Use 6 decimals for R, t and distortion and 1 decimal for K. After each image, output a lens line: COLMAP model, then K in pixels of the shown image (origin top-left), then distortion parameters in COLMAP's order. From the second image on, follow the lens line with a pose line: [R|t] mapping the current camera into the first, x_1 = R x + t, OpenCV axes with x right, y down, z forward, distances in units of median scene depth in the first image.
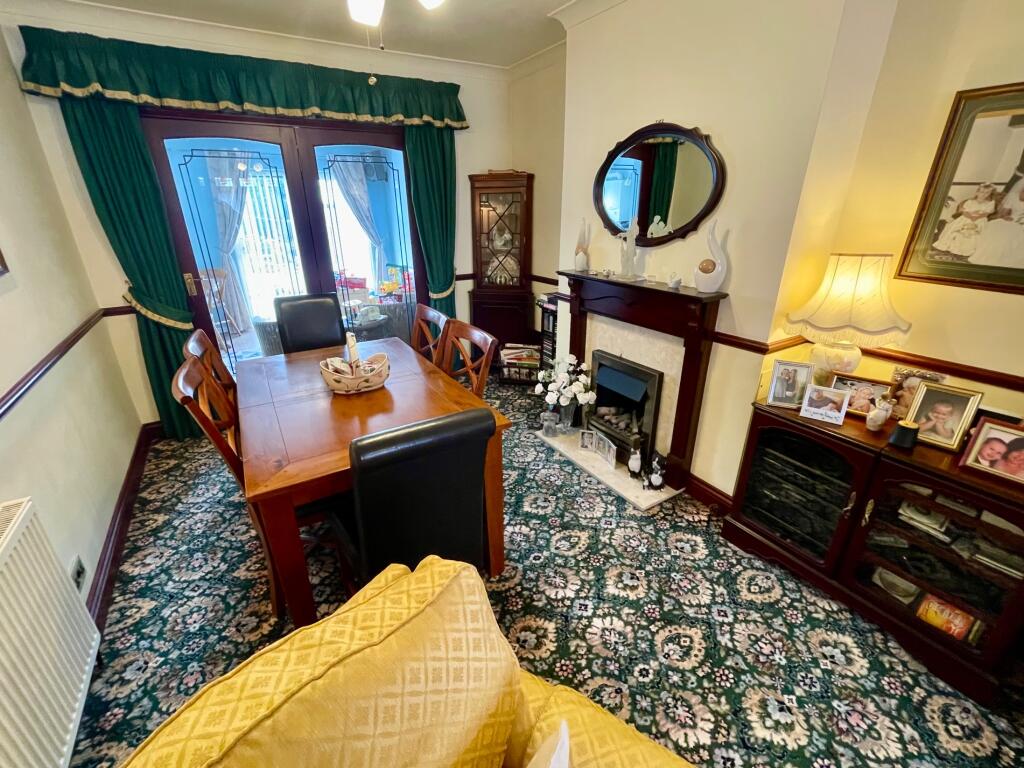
lens RADIAL K [[429.6, 0, 521.4], [0, 429.6, 382.2], [0, 0, 1]] dist [-0.002918, 0.000487]
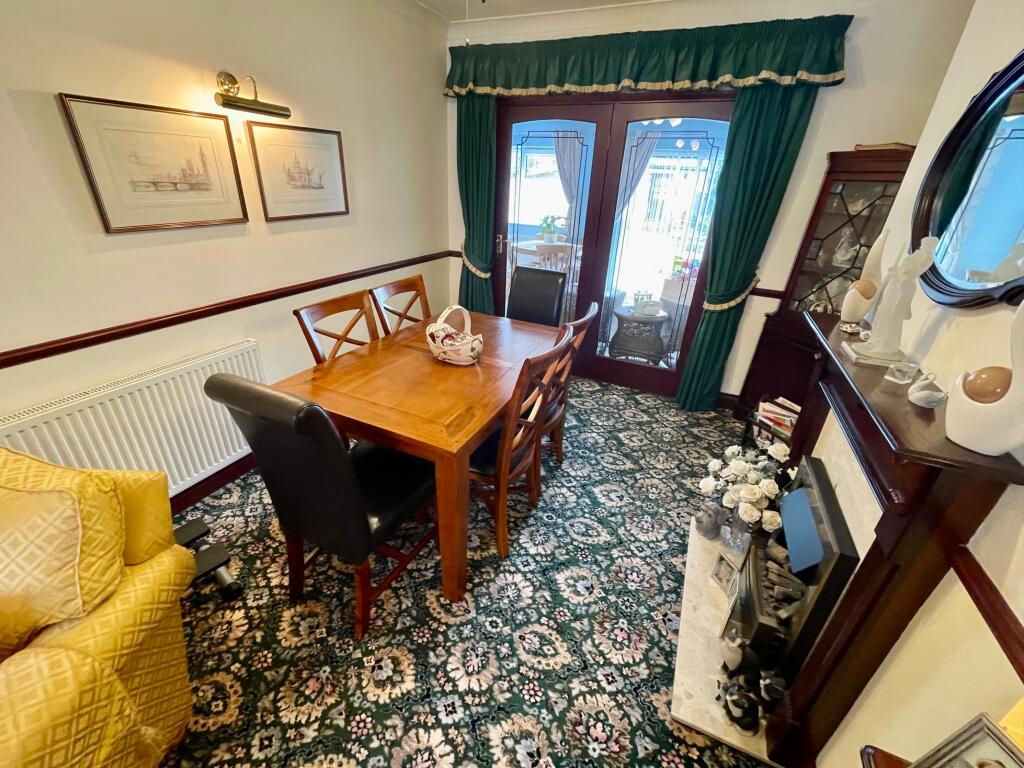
lens RADIAL K [[429.6, 0, 514.5], [0, 429.6, 386.9], [0, 0, 1]] dist [-0.002918, 0.000487]
pose [[0.544054, 0.395176, -0.740163, 0.475117], [-0.364566, 0.905858, 0.215668, -0.190743], [0.755709, 0.152503, 0.636903, 0.424306]]
